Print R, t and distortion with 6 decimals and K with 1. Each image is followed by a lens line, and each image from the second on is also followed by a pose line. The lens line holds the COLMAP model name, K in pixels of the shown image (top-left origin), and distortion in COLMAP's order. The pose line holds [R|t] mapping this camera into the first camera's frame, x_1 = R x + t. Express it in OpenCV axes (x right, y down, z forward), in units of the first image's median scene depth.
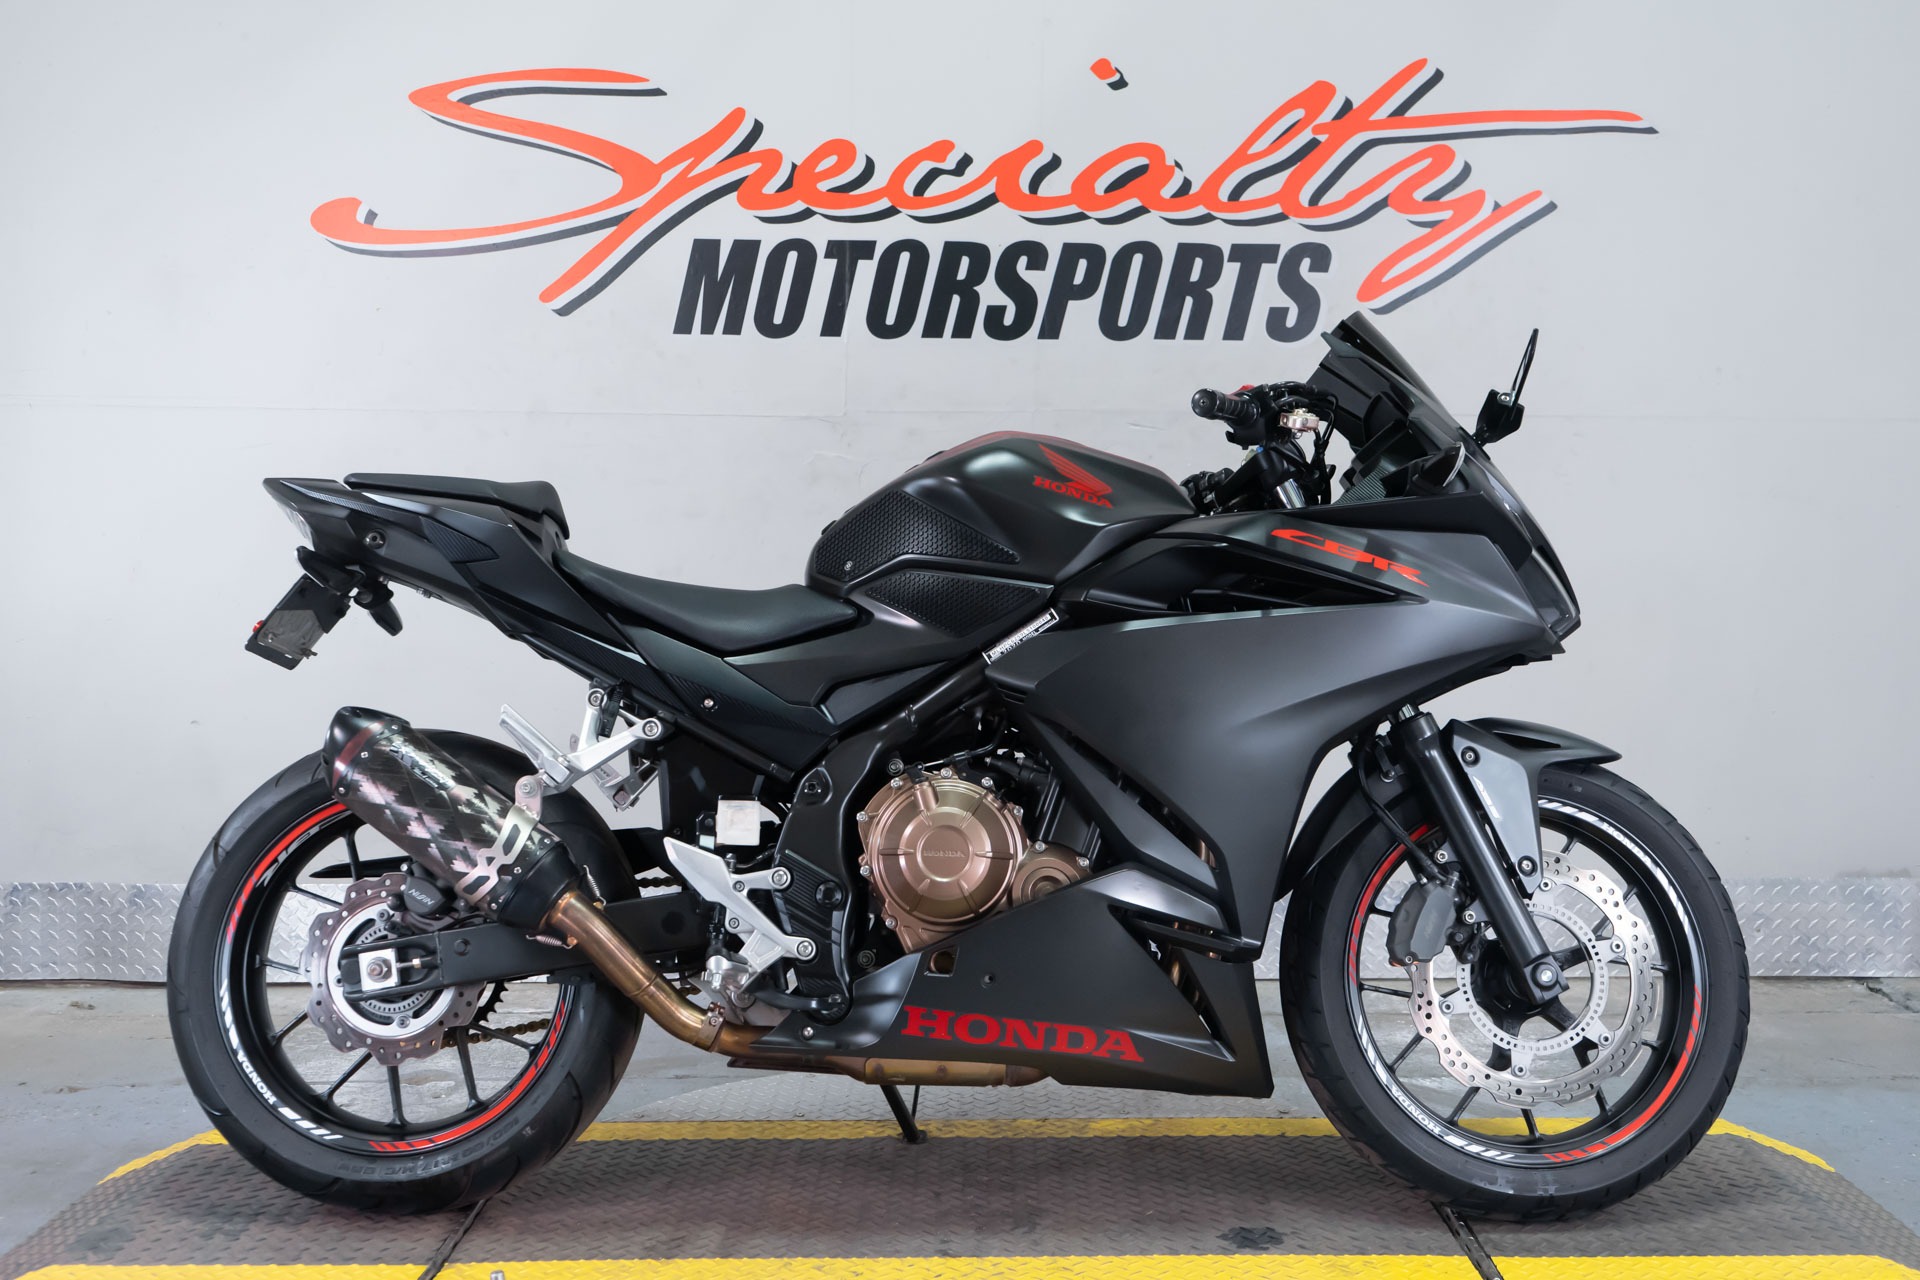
lens RADIAL K [[2017.9, 0, 988.8], [0, 2017.9, 638.9], [0, 0, 1]] dist [0.003461, 0.000000]
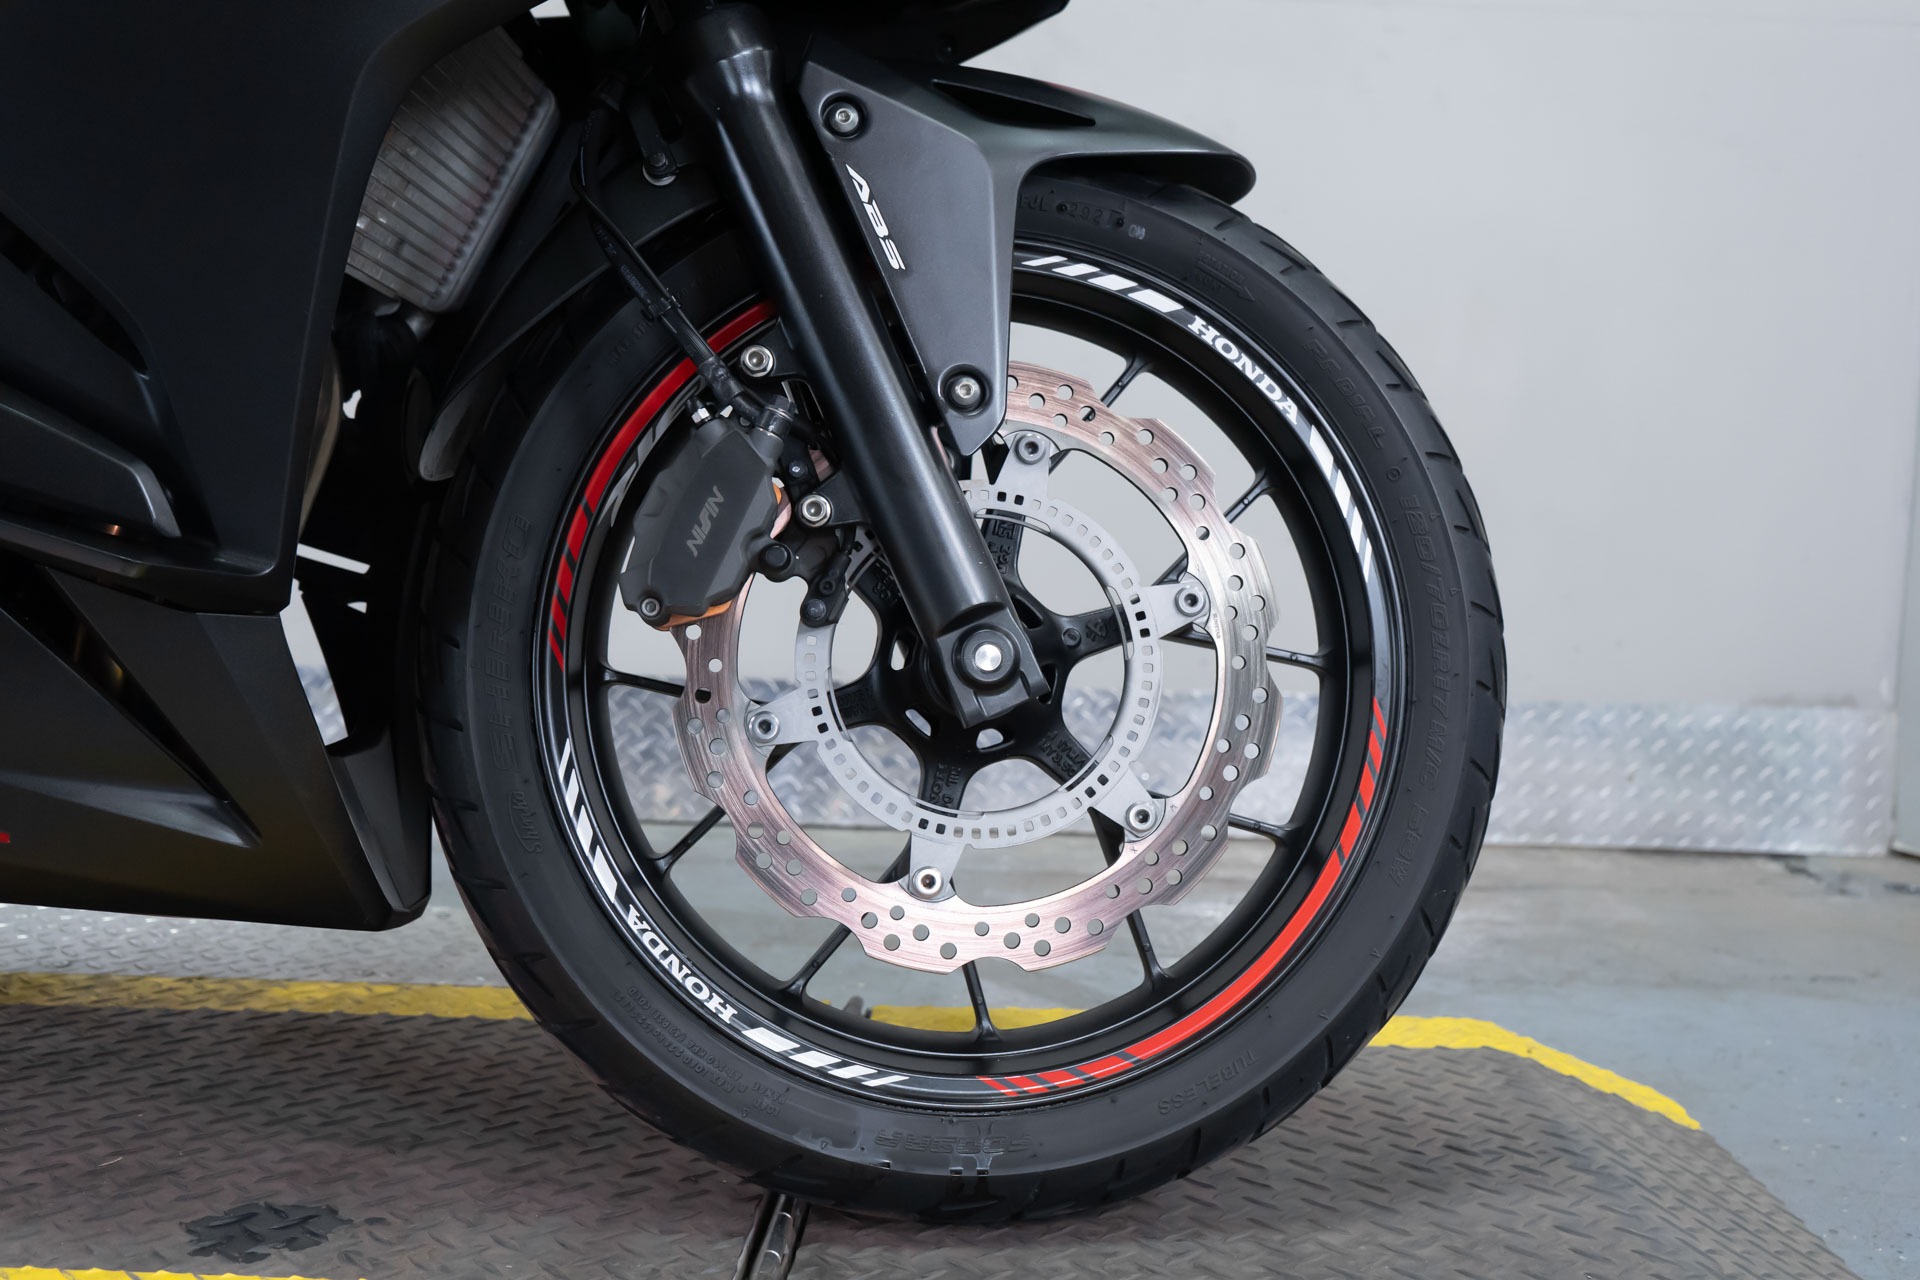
lens RADIAL K [[1876.6, 0, 940.8], [0, 1876.6, 694.2], [0, 0, 1]] dist [0.003040, 0.000000]
pose [[0.999579, 0.023177, -0.017462, 0.266475], [-0.022358, 0.998705, 0.045693, 0.154989], [0.018498, -0.045283, 0.998803, 0.608990]]
